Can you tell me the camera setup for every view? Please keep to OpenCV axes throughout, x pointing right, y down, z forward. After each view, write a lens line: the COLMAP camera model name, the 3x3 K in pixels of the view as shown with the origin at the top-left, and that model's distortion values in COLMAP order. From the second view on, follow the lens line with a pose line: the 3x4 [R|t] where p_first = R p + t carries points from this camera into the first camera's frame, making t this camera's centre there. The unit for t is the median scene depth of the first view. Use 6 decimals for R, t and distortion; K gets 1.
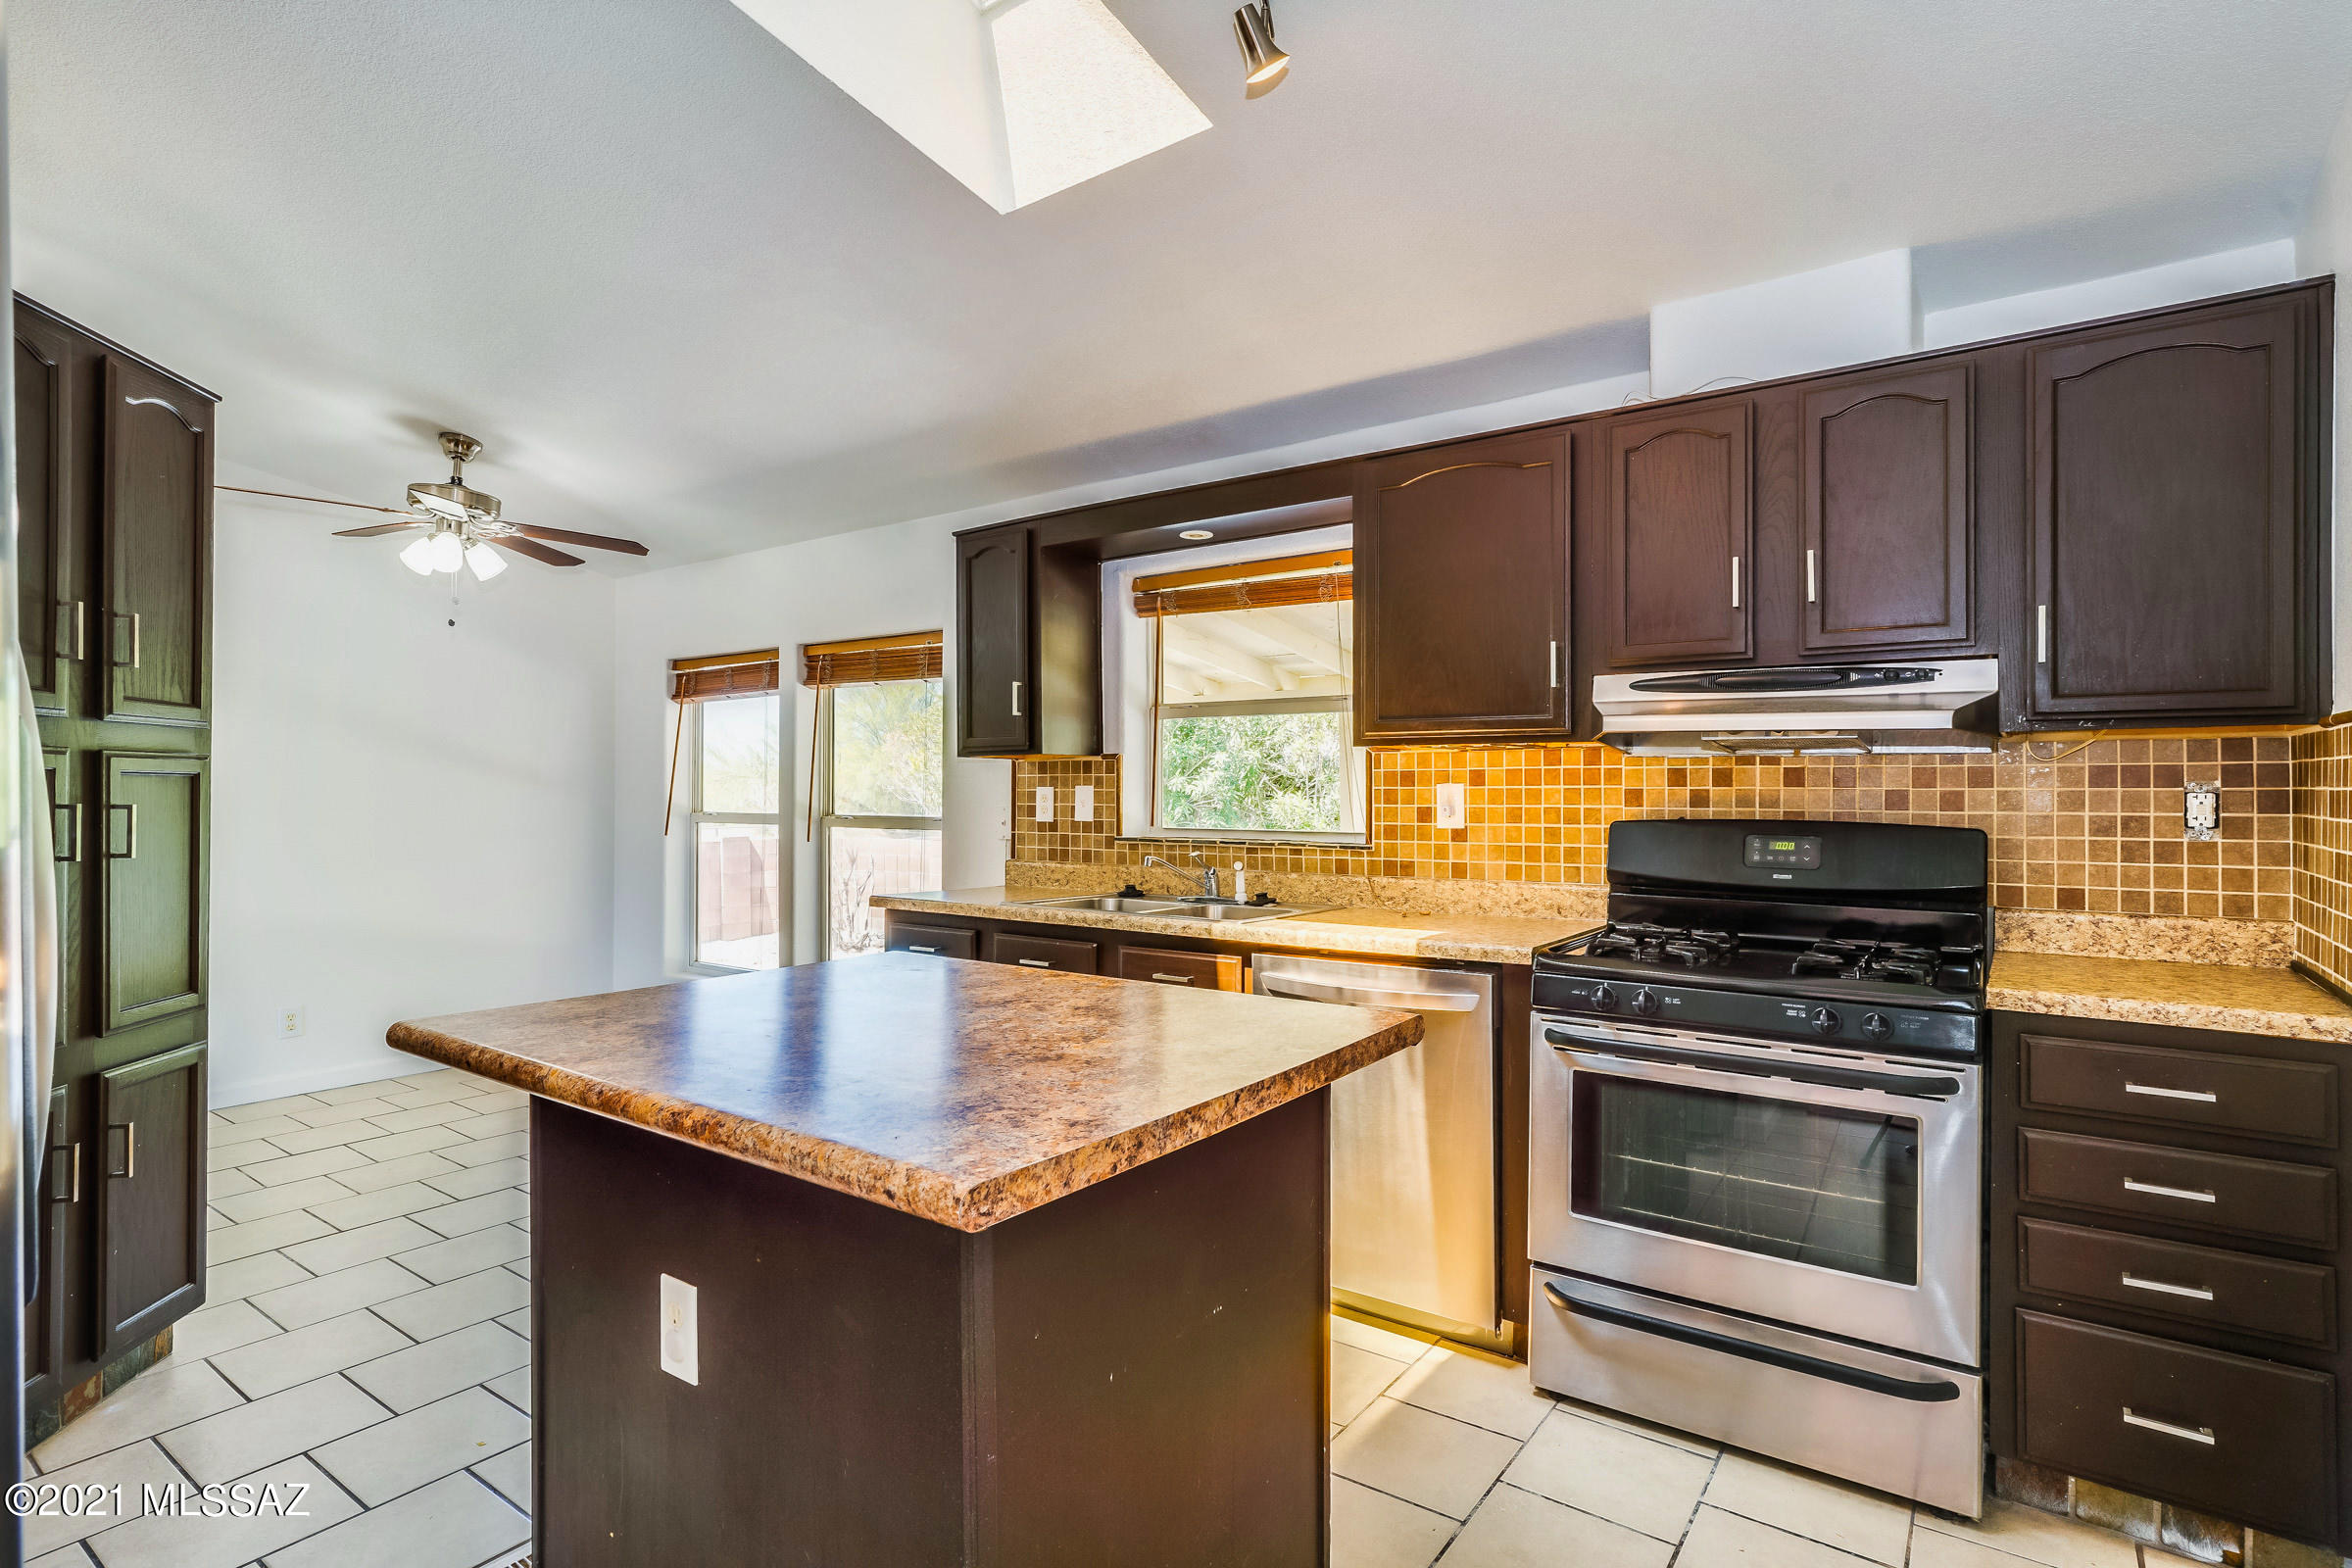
lens RADIAL K [[1152.2, 0, 1177.4], [0, 1152.2, 786.5], [0, 0, 1]] dist [0.005754, 0.000290]
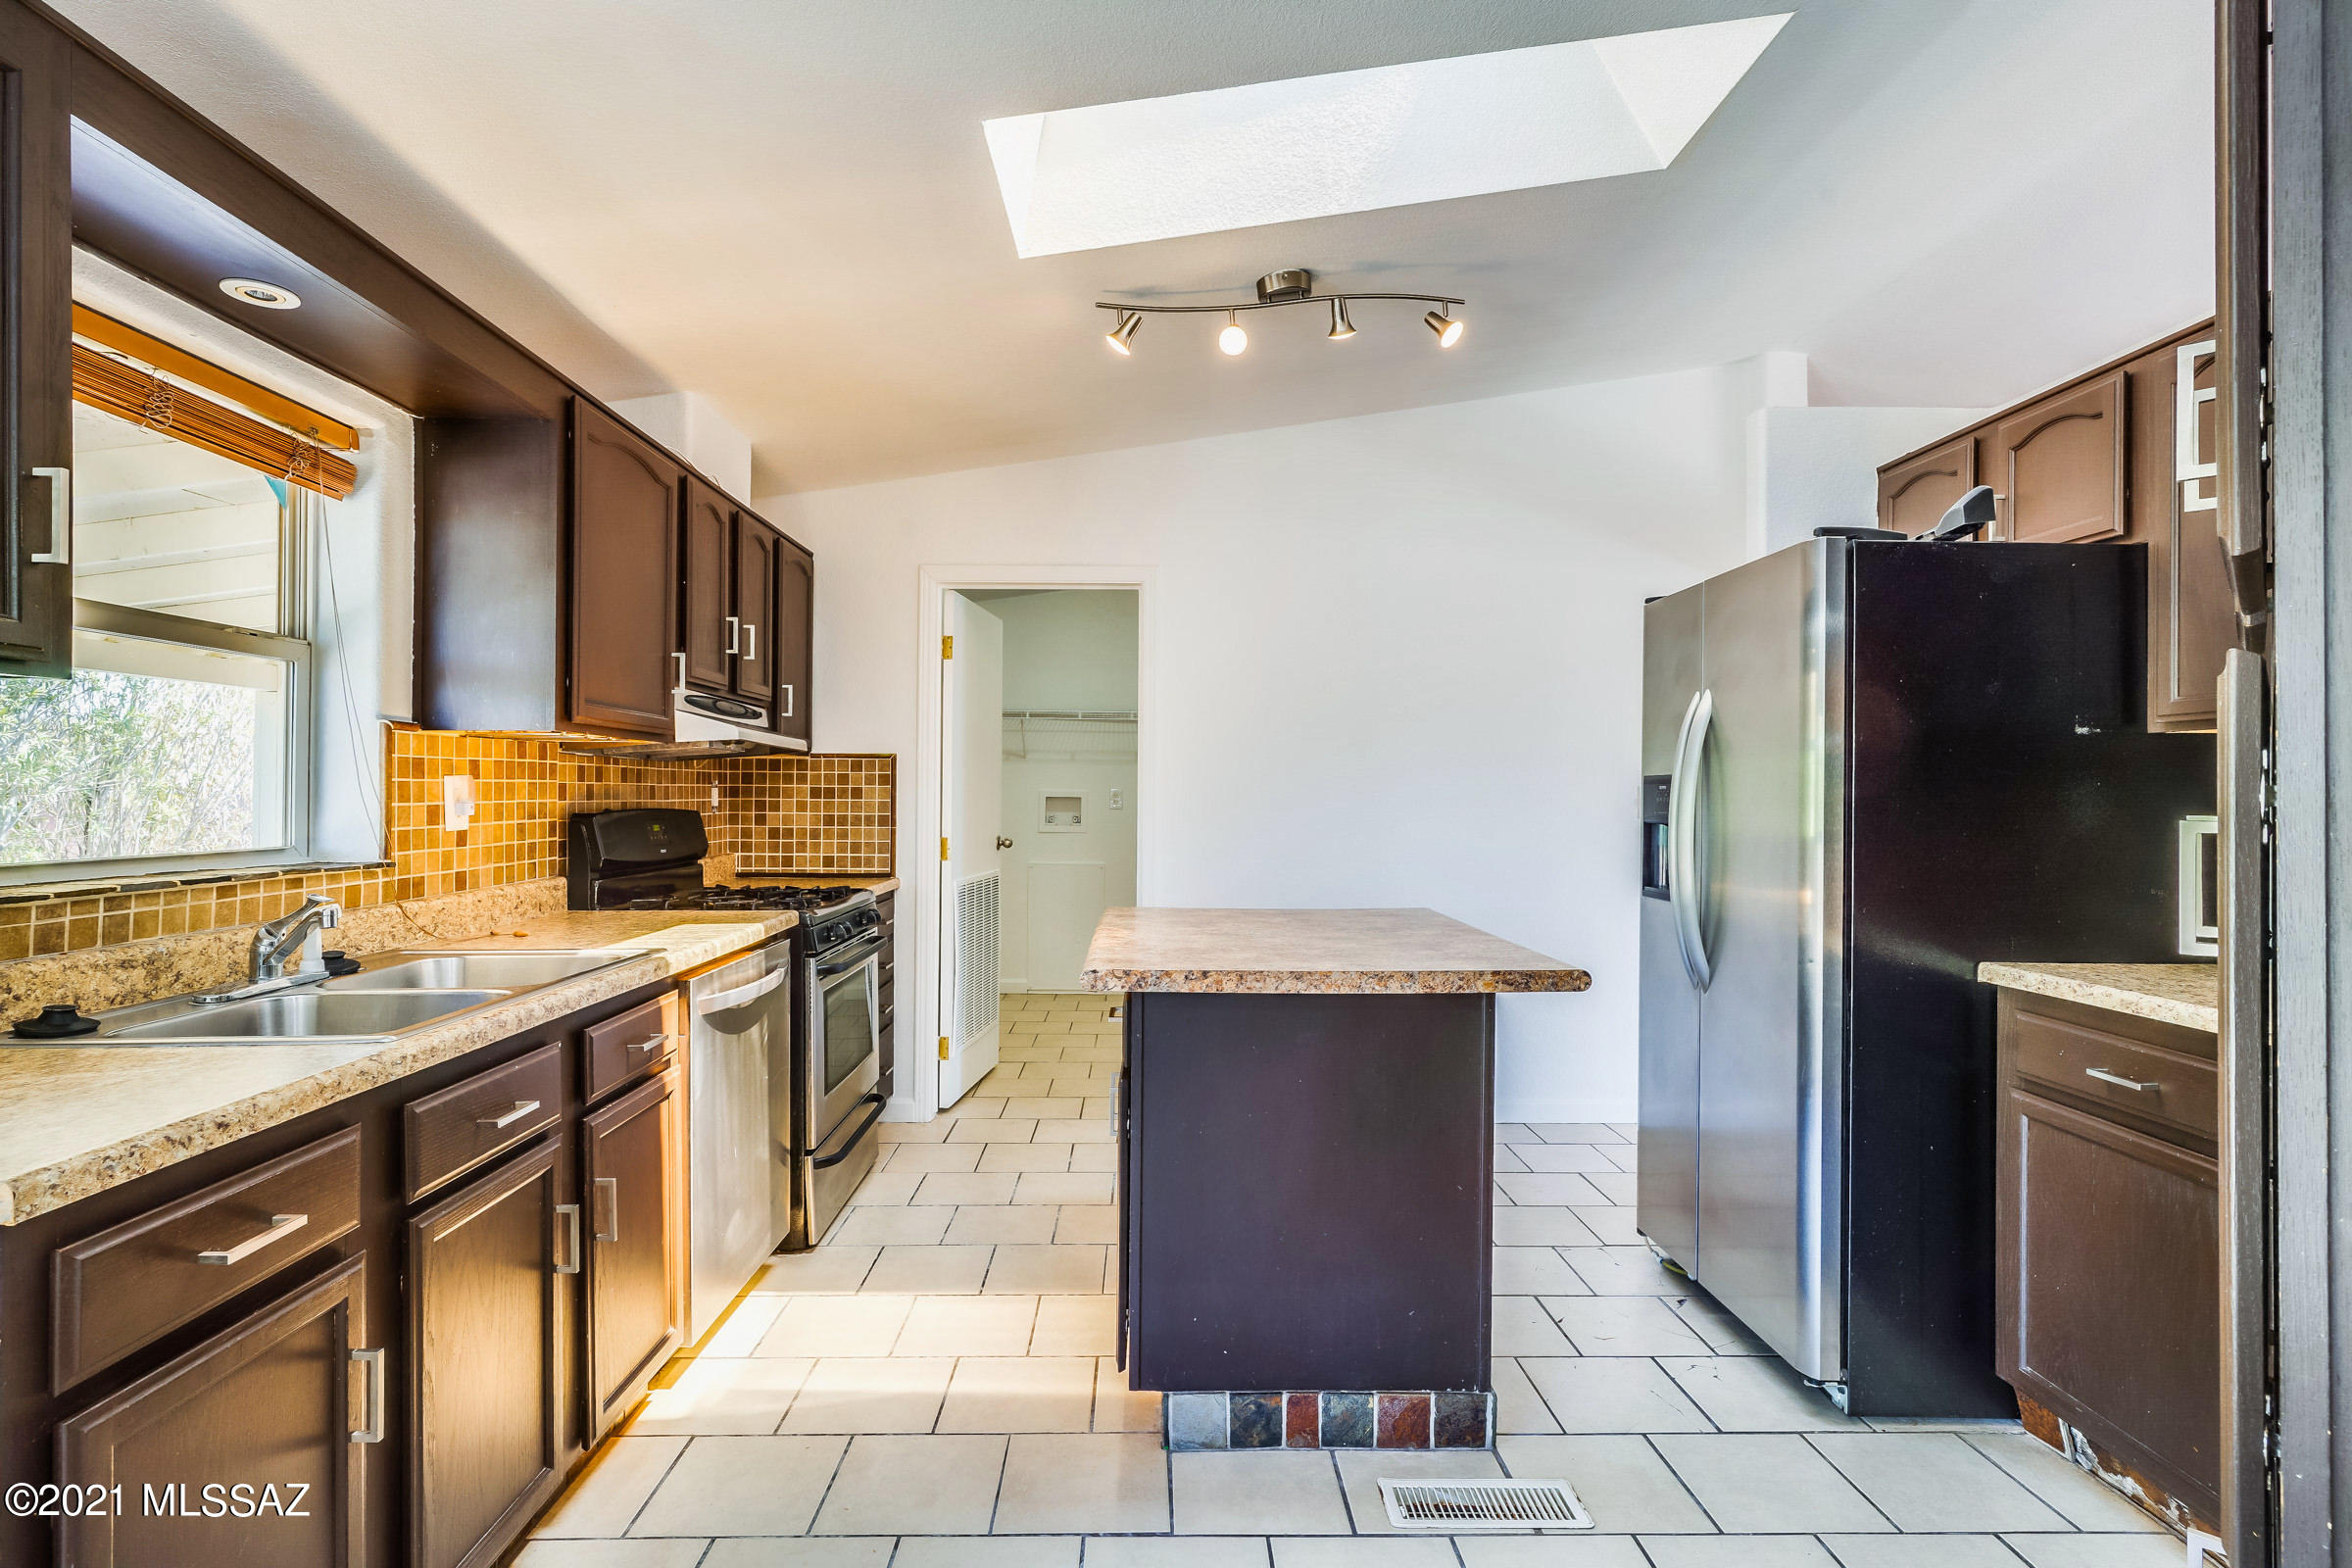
lens RADIAL K [[1152.2, 0, 1177.3], [0, 1152.2, 784.9], [0, 0, 1]] dist [0.005754, 0.000290]
pose [[-0.590168, 0.002549, 0.807276, -0.726482], [-0.004126, 0.999972, -0.006173, 0.006962], [-0.807270, -0.006974, -0.590142, 1.074291]]
